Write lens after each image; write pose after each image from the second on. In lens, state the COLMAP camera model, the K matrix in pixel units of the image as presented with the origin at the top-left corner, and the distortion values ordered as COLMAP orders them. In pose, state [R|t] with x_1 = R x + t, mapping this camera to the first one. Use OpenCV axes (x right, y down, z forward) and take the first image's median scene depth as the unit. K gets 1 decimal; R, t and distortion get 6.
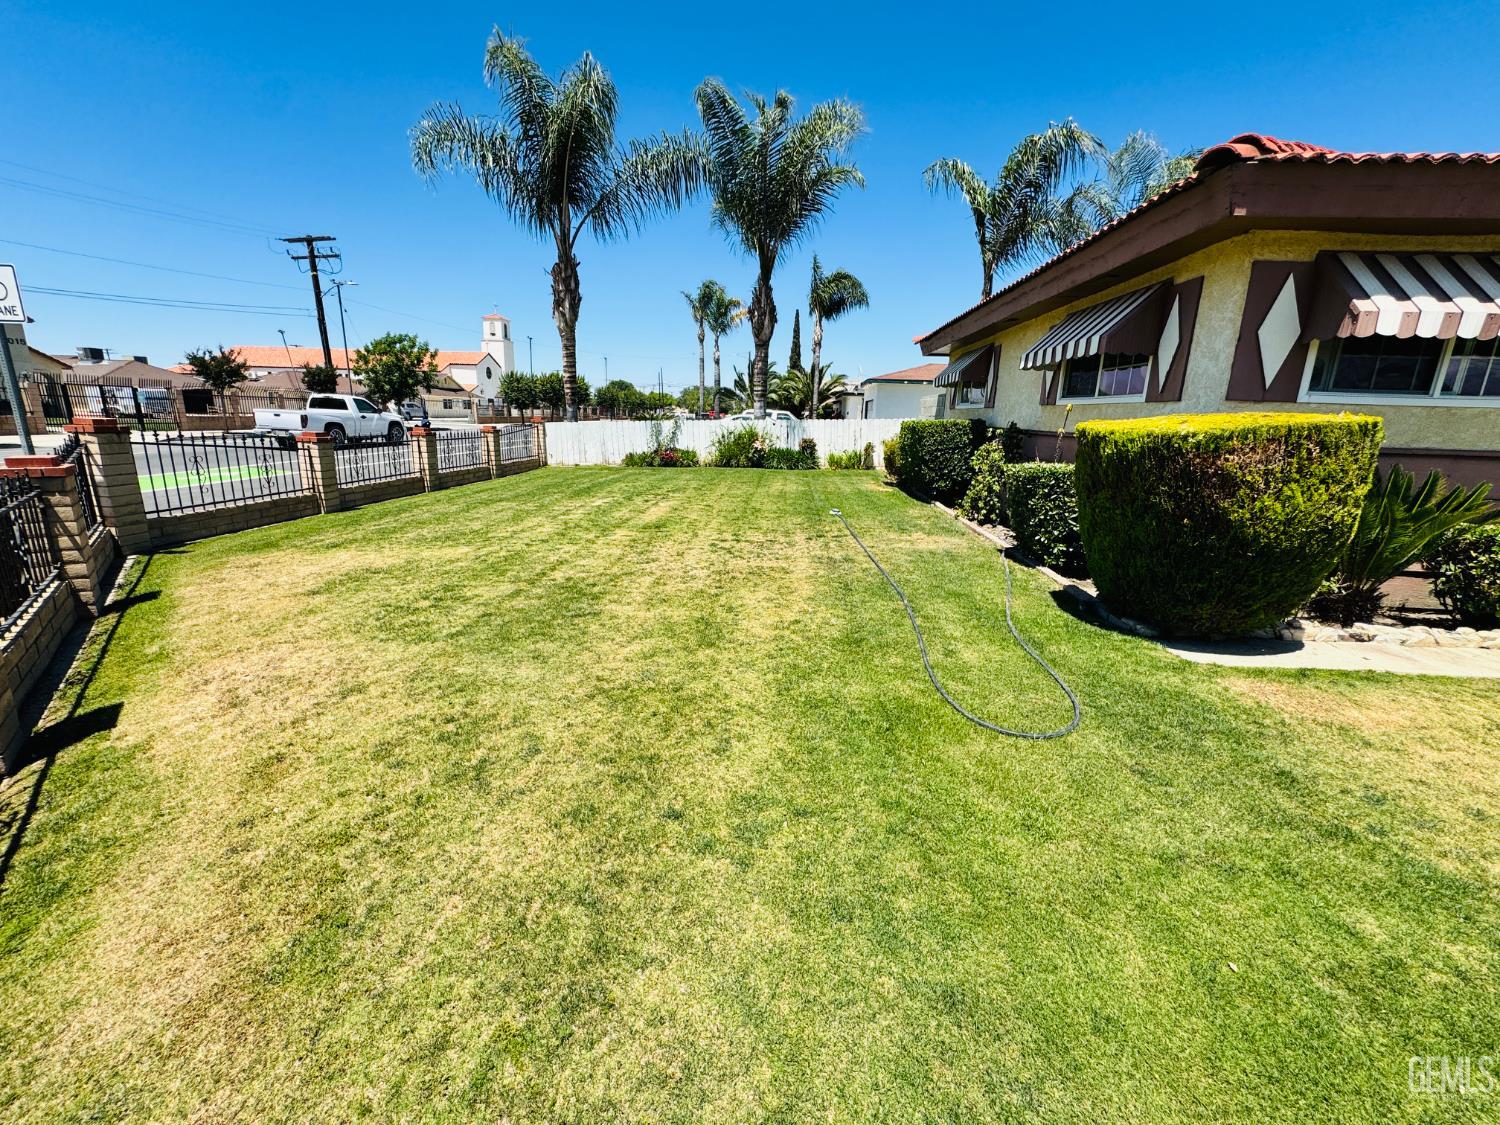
lens RADIAL K [[601.5, 0, 747.8], [0, 601.5, 560.0], [0, 0, 1]] dist [-0.001540, -0.000675]
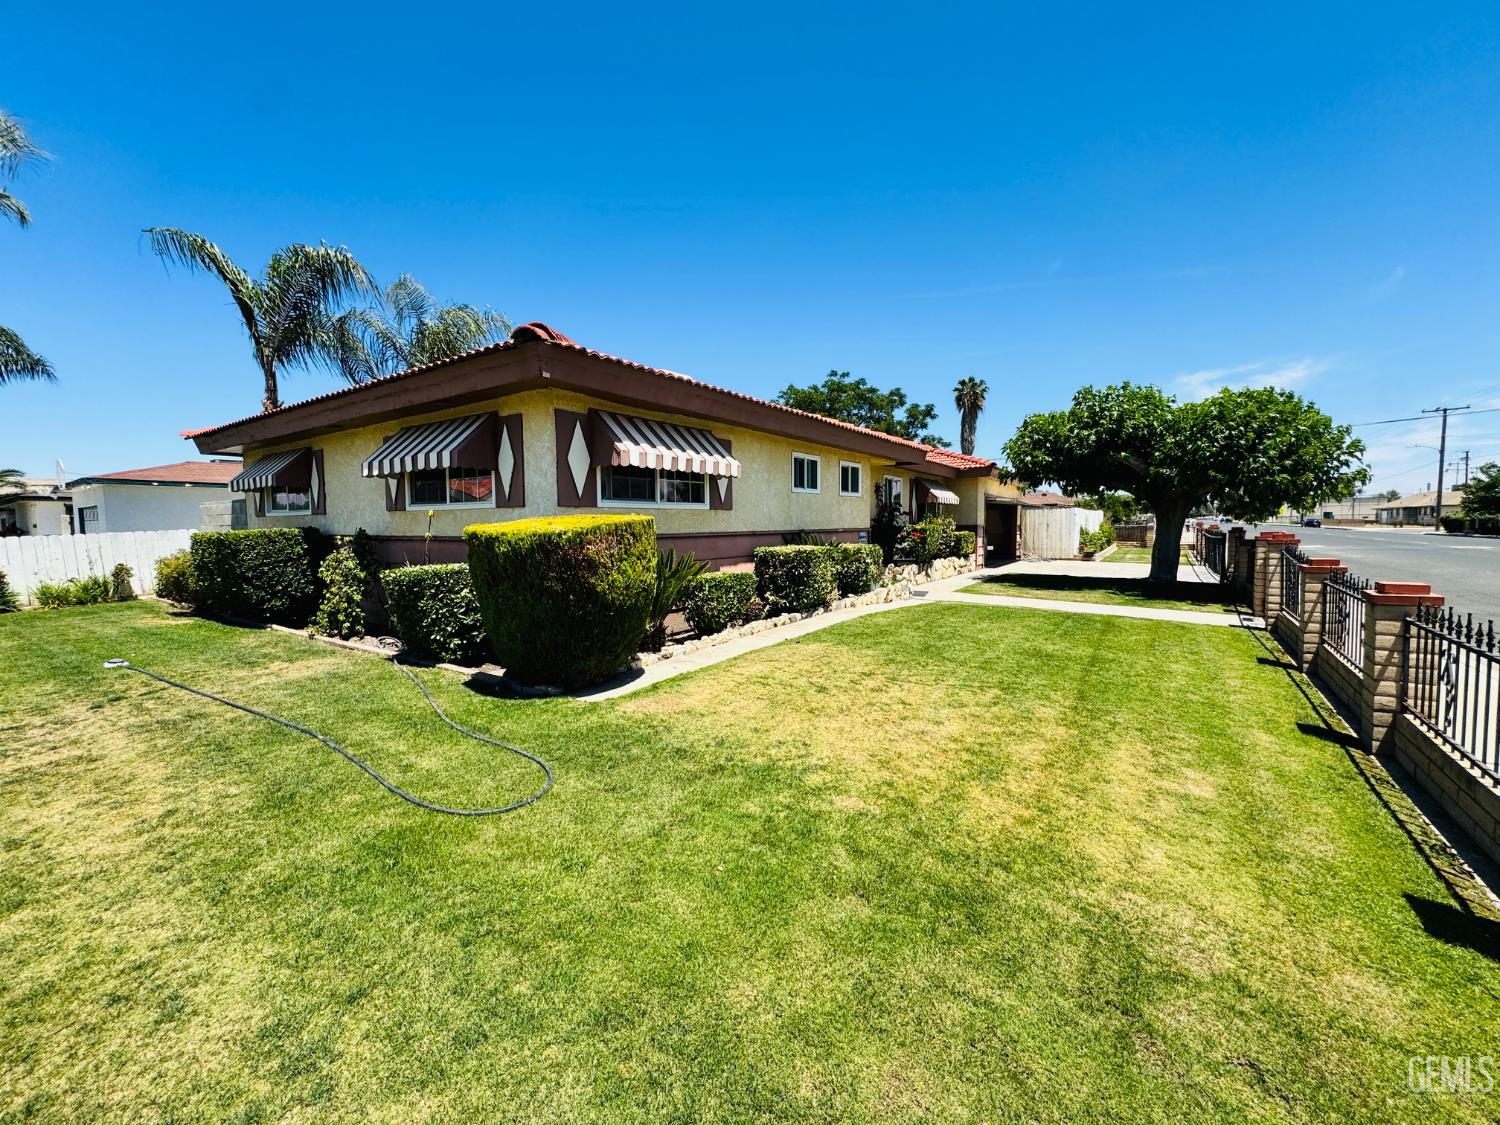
lens RADIAL K [[601.5, 0, 753.8], [0, 601.5, 559.2], [0, 0, 1]] dist [-0.001540, -0.000675]
pose [[0.492292, -0.084934, 0.866277, -0.173873], [0.228845, 0.972845, -0.034666, -0.006975], [-0.839809, 0.215309, 0.498360, -0.002932]]
